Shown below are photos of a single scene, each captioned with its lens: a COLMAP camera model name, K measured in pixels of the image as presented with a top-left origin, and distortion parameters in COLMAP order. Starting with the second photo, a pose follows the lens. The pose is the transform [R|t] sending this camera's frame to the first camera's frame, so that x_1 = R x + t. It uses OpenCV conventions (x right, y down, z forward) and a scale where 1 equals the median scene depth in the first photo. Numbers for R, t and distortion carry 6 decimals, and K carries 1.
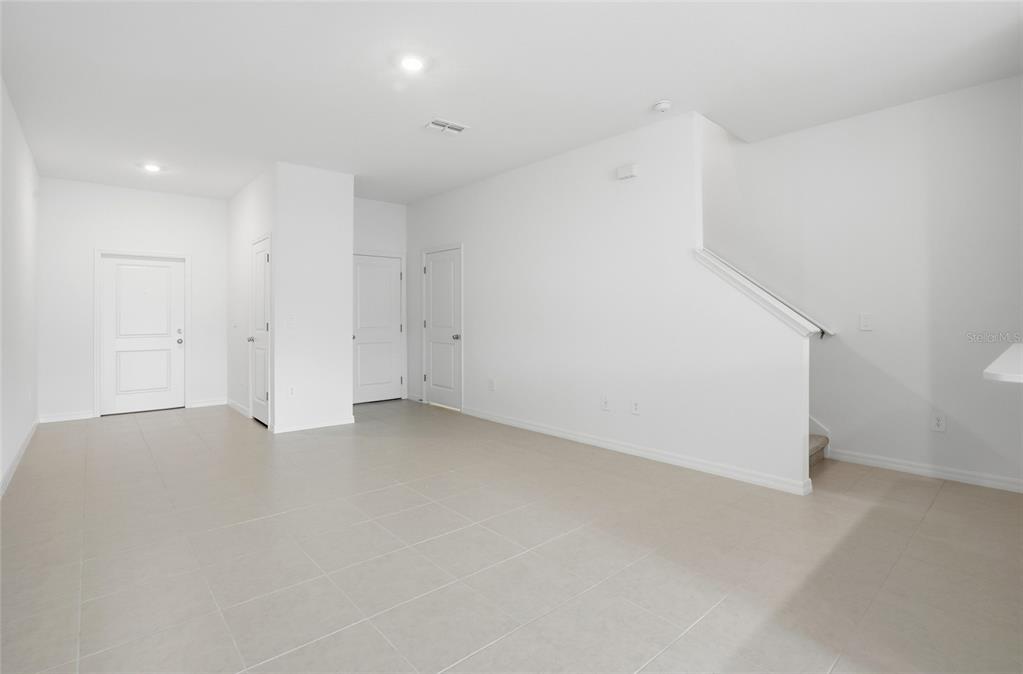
lens RADIAL K [[499.8, 0, 530.8], [0, 499.8, 323.6], [0, 0, 1]] dist [-0.042972, 0.013499]
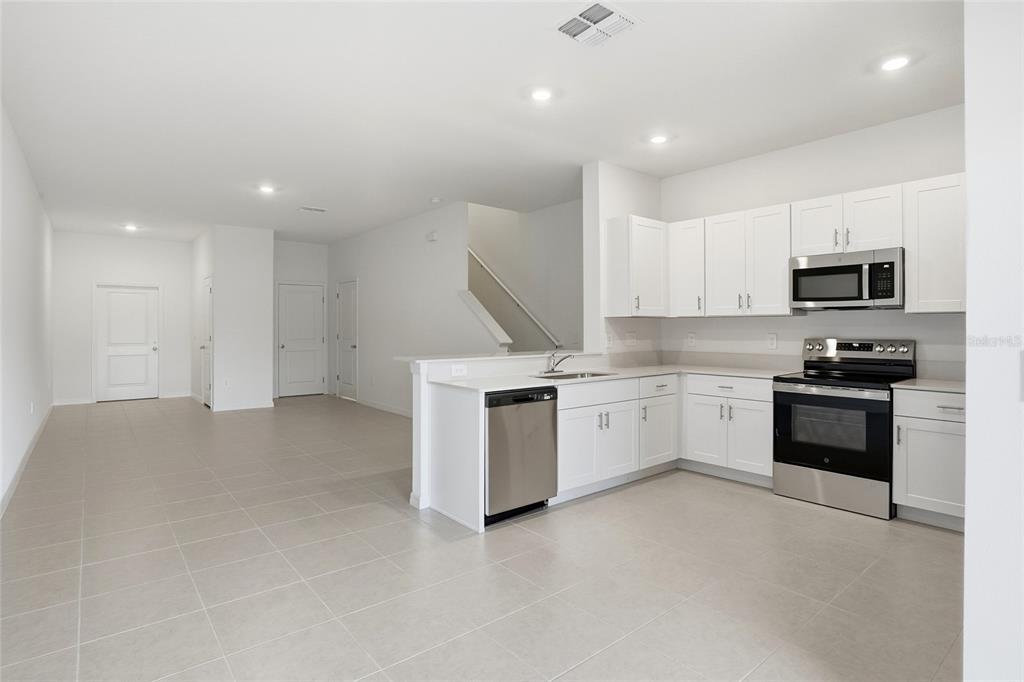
lens RADIAL K [[522.5, 0, 512.0], [0, 522.5, 341.0], [0, 0, 1]] dist [-0.002851, -0.000122]
pose [[0.998439, 0.003819, -0.055719, 0.368520], [-0.003223, 0.999936, 0.010800, -0.004974], [0.055757, -0.010604, 0.998388, -0.403347]]
